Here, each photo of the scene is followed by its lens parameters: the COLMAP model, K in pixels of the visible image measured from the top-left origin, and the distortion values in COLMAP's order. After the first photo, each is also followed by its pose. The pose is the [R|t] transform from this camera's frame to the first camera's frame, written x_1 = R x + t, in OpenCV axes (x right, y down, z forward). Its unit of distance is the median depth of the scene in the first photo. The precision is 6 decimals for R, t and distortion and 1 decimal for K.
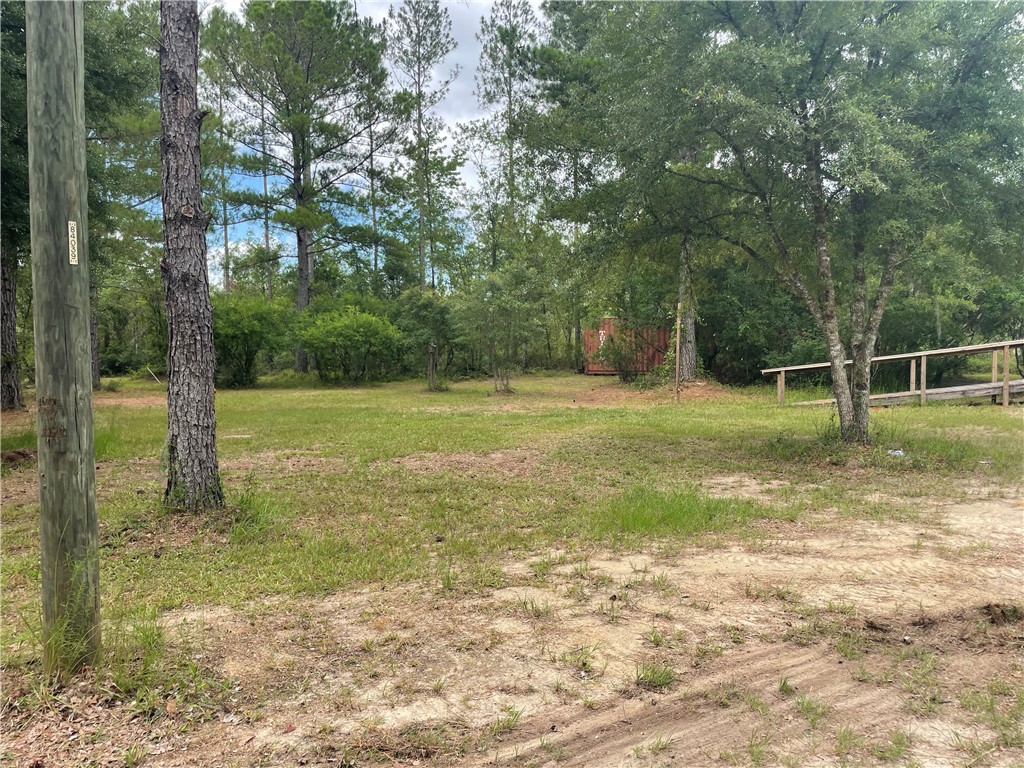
lens RADIAL K [[768.3, 0, 512.0], [0, 768.3, 384.0], [0, 0, 1]] dist [0.067058, -0.098643]
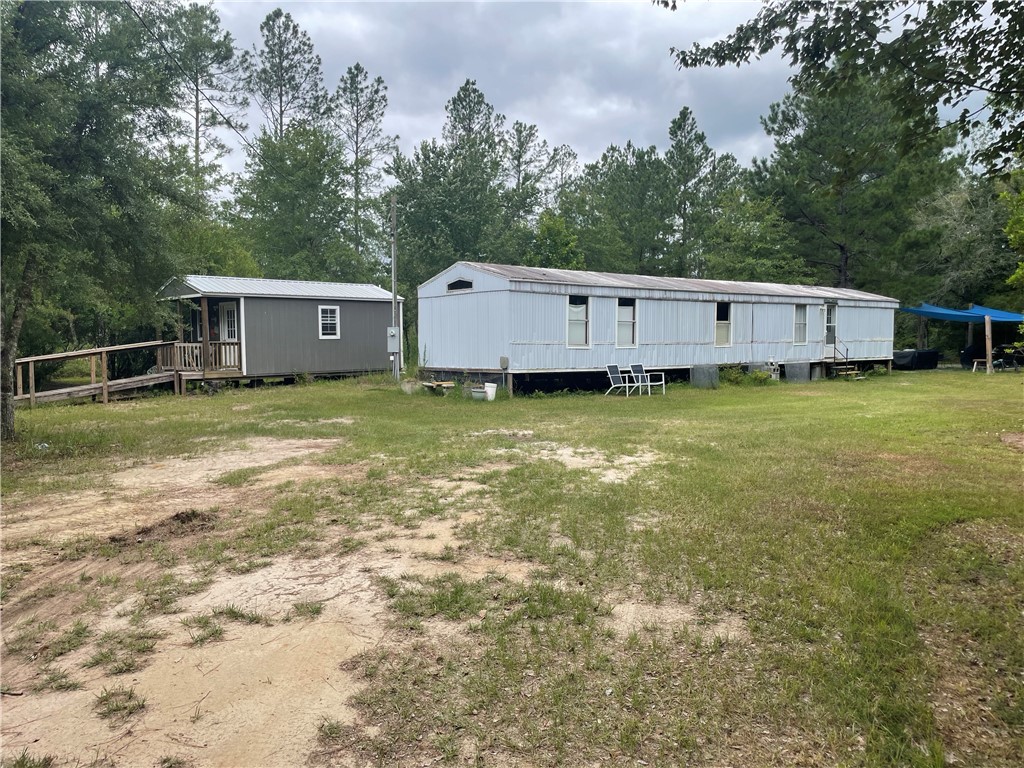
lens RADIAL K [[768.3, 0, 512.0], [0, 768.3, 384.0], [0, 0, 1]] dist [0.067058, -0.098643]
pose [[0.467496, -0.040487, 0.883068, -0.171728], [0.047730, 0.998650, 0.020518, 0.007089], [-0.882706, 0.032556, 0.468797, -0.134615]]
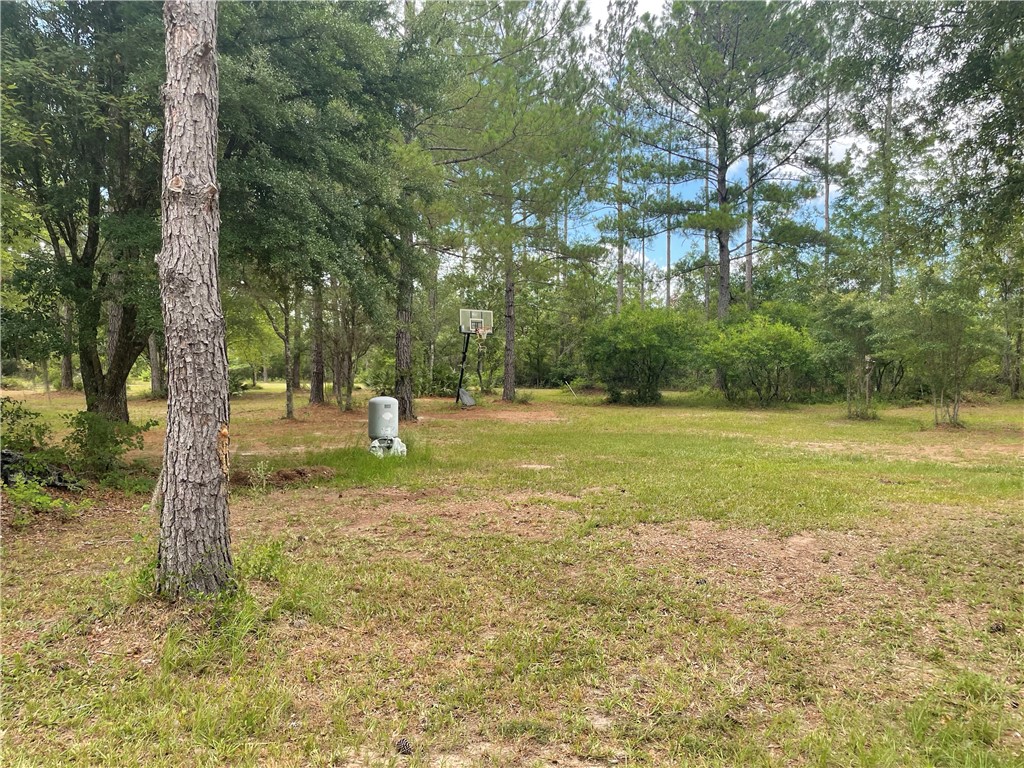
lens RADIAL K [[768.3, 0, 512.0], [0, 768.3, 384.0], [0, 0, 1]] dist [0.067058, -0.098643]
pose [[0.824142, 0.020665, -0.566006, 0.055717], [-0.030328, 0.999511, -0.007666, -0.009070], [0.565571, 0.023484, 0.824365, 0.129538]]
